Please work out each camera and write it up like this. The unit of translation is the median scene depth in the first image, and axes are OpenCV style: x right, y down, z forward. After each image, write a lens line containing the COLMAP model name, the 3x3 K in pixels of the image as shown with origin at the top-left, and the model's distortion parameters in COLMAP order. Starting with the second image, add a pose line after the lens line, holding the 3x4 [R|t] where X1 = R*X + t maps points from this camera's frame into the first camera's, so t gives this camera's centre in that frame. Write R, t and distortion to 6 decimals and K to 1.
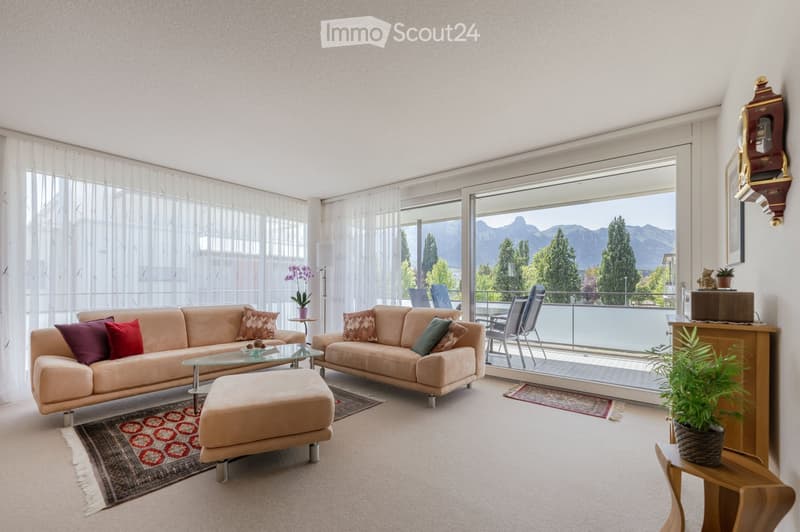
lens RADIAL K [[335.0, 0, 410.2], [0, 335.0, 283.4], [0, 0, 1]] dist [-0.000374, 0.000248]
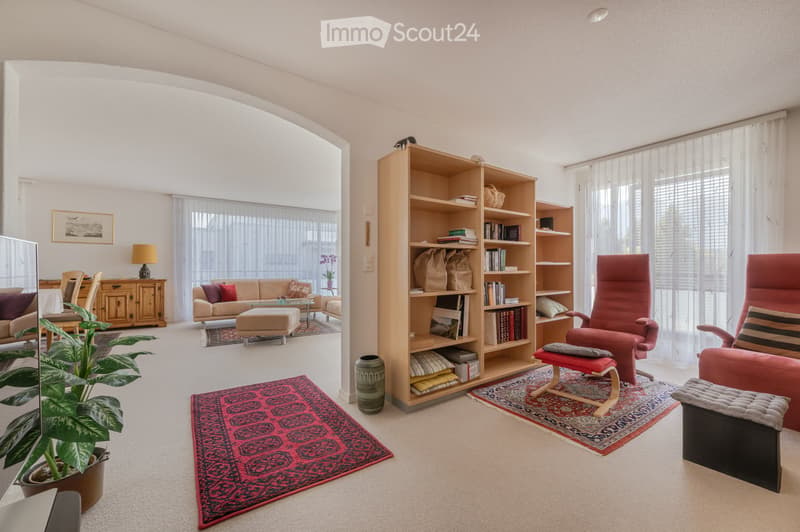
lens RADIAL K [[315.5, 0, 399.6], [0, 315.5, 265.7], [0, 0, 1]] dist [-0.000414, -0.000040]
pose [[0.953052, -0.003210, -0.302791, 0.708611], [0.003942, 0.999991, 0.001808, -0.000212], [0.302783, -0.002917, 0.953055, -0.503115]]
